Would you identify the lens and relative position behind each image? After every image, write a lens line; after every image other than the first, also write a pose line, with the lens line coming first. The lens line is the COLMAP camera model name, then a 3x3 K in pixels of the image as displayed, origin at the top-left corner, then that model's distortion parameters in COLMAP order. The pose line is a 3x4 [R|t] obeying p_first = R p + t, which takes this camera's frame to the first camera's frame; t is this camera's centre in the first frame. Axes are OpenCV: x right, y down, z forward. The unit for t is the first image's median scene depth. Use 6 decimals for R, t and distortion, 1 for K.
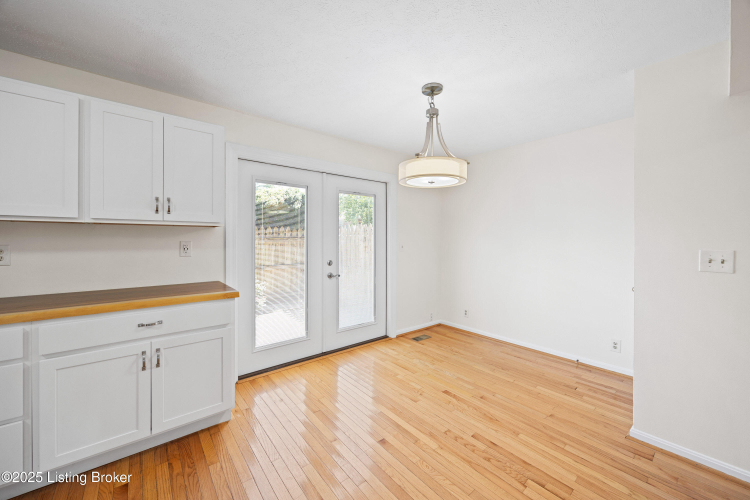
lens RADIAL K [[288.8, 0, 374.6], [0, 288.8, 242.5], [0, 0, 1]] dist [0.002651, -0.000200]
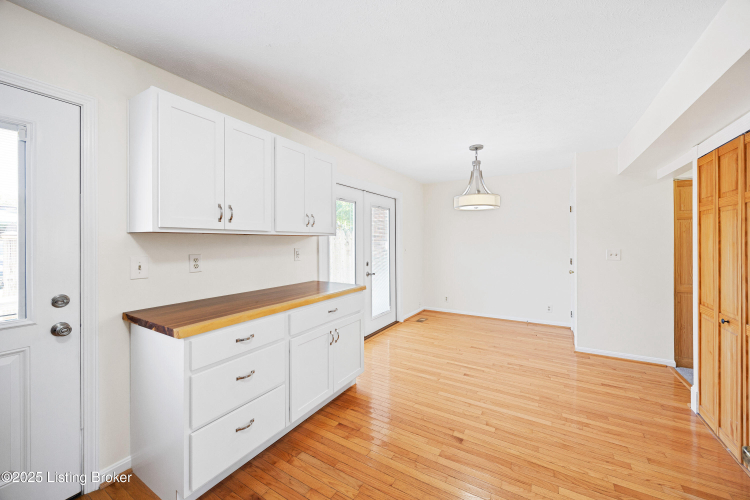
lens RADIAL K [[288.8, 0, 376.4], [0, 288.8, 246.8], [0, 0, 1]] dist [0.002651, -0.000200]
pose [[0.941132, -0.011741, 0.337836, -0.716584], [0.009521, 0.999921, 0.008228, -0.016423], [-0.337906, -0.004527, 0.941169, -0.231584]]
